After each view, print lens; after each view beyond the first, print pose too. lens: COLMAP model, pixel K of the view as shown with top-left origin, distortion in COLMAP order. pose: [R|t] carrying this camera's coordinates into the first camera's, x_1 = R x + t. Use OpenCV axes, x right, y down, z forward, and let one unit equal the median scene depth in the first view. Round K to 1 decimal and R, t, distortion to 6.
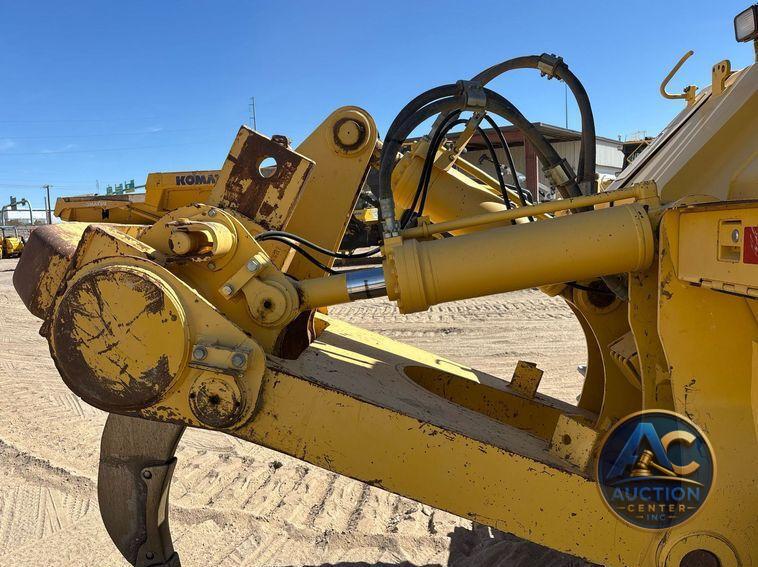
lens RADIAL K [[614.2, 0, 379.0], [0, 614.2, 283.5], [0, 0, 1]] dist [0.006833, 0.002107]
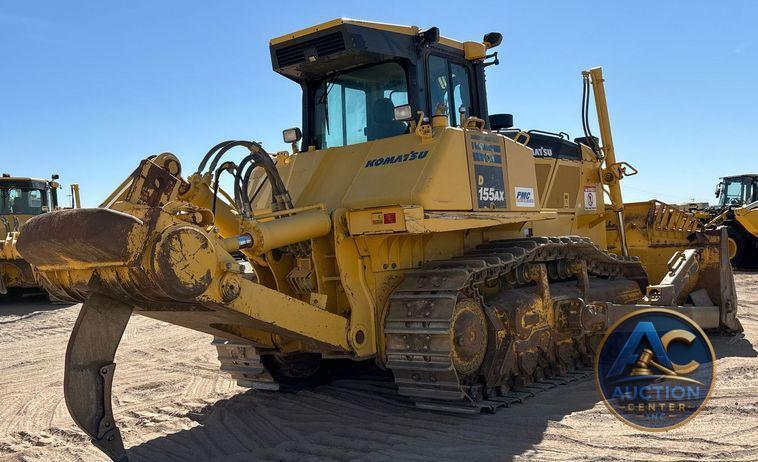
lens RADIAL K [[760.0, 0, 379.0], [0, 760.0, 231.0], [0, 0, 1]] dist [0.010866, -0.000576]
pose [[0.501408, 0.025105, 0.864847, -2.299614], [0.112468, 0.989207, -0.093920, 0.296164], [-0.857870, 0.144360, 0.493173, -0.806276]]
